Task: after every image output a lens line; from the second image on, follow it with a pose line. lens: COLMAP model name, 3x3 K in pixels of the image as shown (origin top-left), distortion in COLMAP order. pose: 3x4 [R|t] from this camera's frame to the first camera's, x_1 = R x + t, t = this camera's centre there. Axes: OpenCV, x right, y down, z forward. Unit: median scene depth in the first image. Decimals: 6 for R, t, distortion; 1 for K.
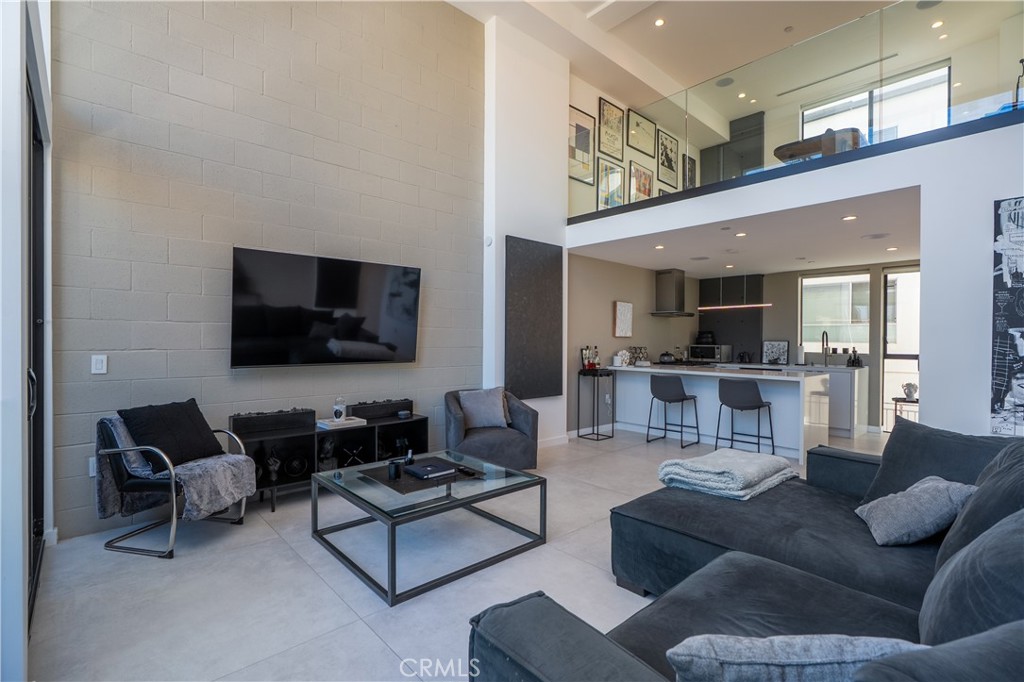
lens RADIAL K [[466.5, 0, 508.3], [0, 466.5, 341.4], [0, 0, 1]] dist [-0.006036, 0.000787]
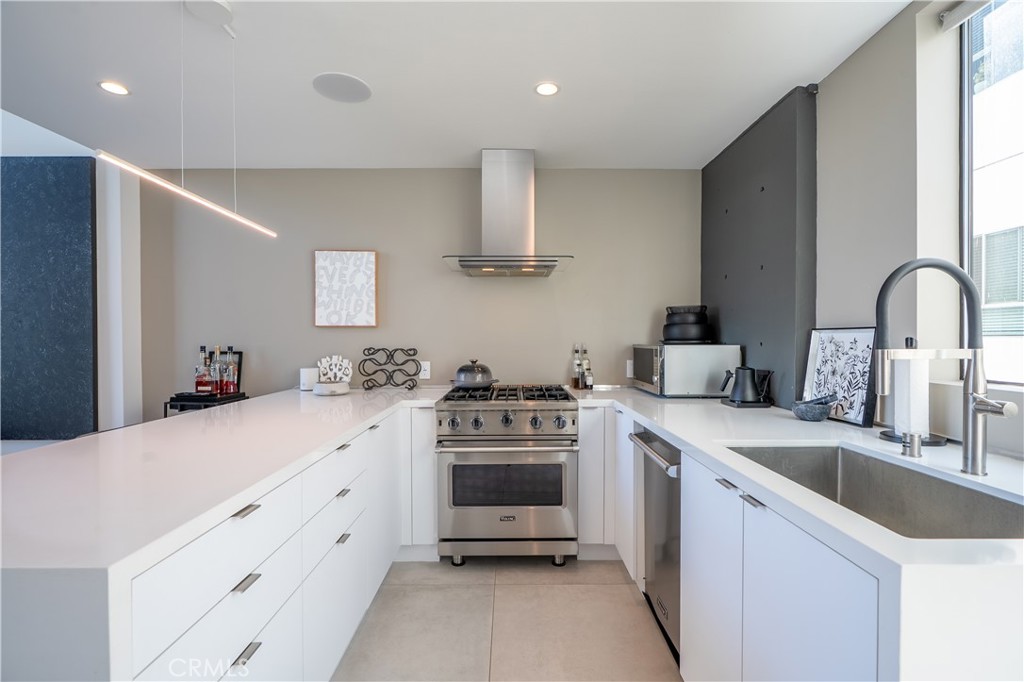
lens RADIAL K [[466.5, 0, 511.4], [0, 466.5, 340.8], [0, 0, 1]] dist [-0.006036, 0.000787]
pose [[0.739071, -0.007189, -0.673589, 0.685579], [0.003704, 0.999971, -0.006609, 0.007871], [0.673617, 0.002389, 0.739077, 0.779915]]
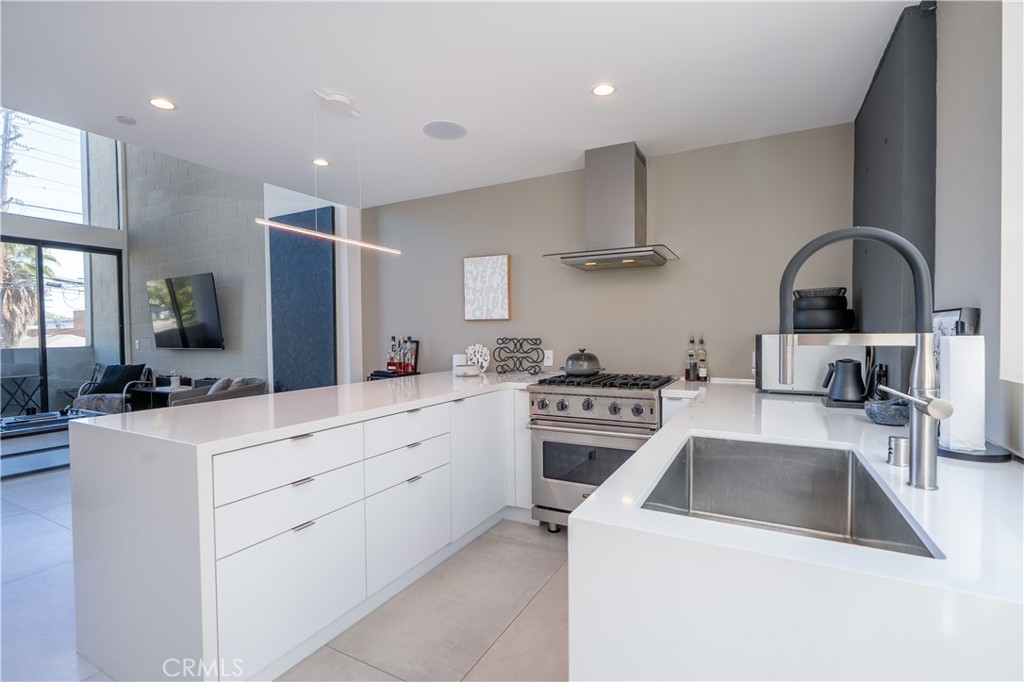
lens RADIAL K [[466.5, 0, 509.8], [0, 466.5, 339.6], [0, 0, 1]] dist [-0.006036, 0.000787]
pose [[0.328878, 0.003014, -0.944368, 0.782964], [0.004814, 0.999977, 0.004868, 0.010729], [0.944360, -0.006147, 0.328856, 0.856213]]
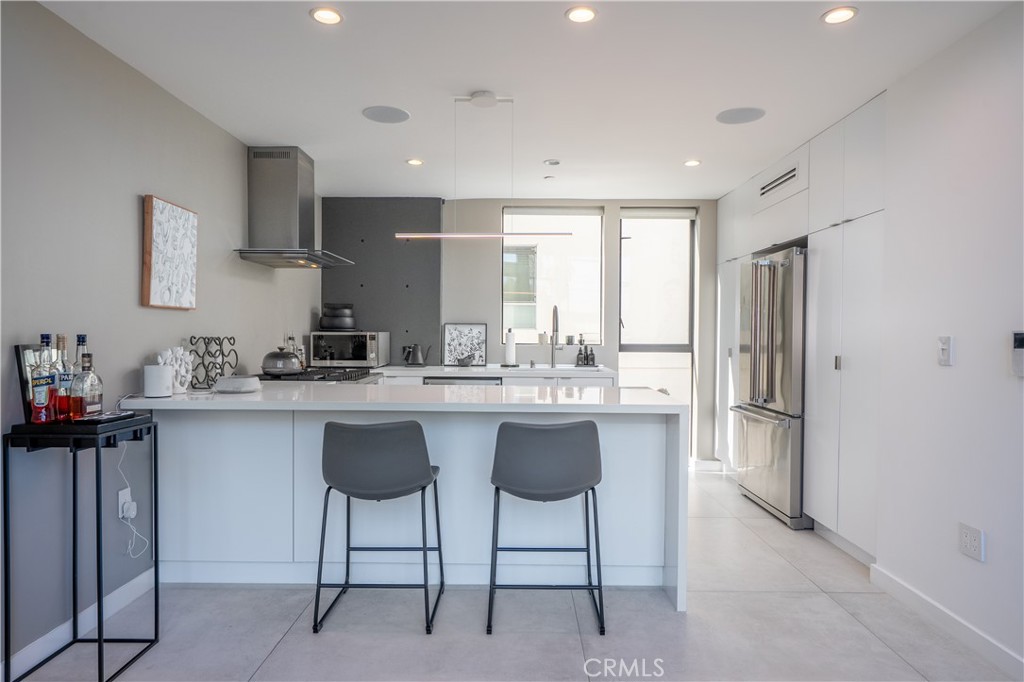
lens RADIAL K [[627.1, 0, 507.5], [0, 627.1, 337.4], [0, 0, 1]] dist [0.002406, 0.001606]
pose [[0.689954, -0.011800, 0.723757, 0.083876], [0.005239, 0.999922, 0.011308, 0.007947], [-0.723834, -0.004010, 0.689962, 0.512172]]
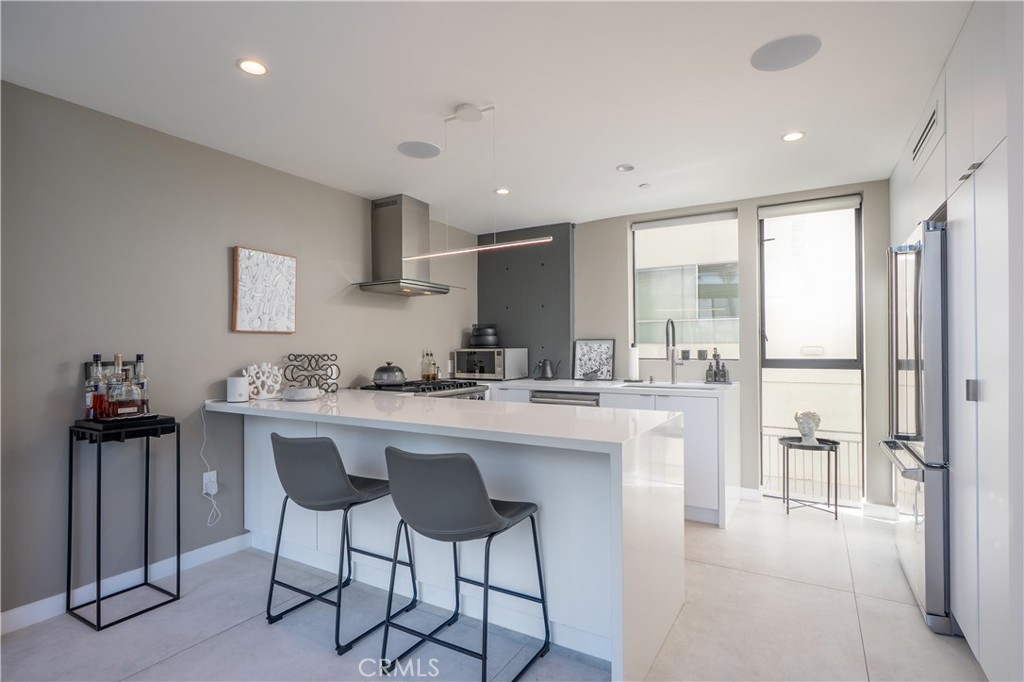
lens RADIAL K [[513.7, 0, 508.5], [0, 513.7, 341.6], [0, 0, 1]] dist [-0.000005, 0.001633]
pose [[0.959472, -0.012403, 0.281530, 0.332662], [0.017022, 0.999758, -0.013969, 0.009738], [-0.281288, 0.018195, 0.959451, 0.480339]]
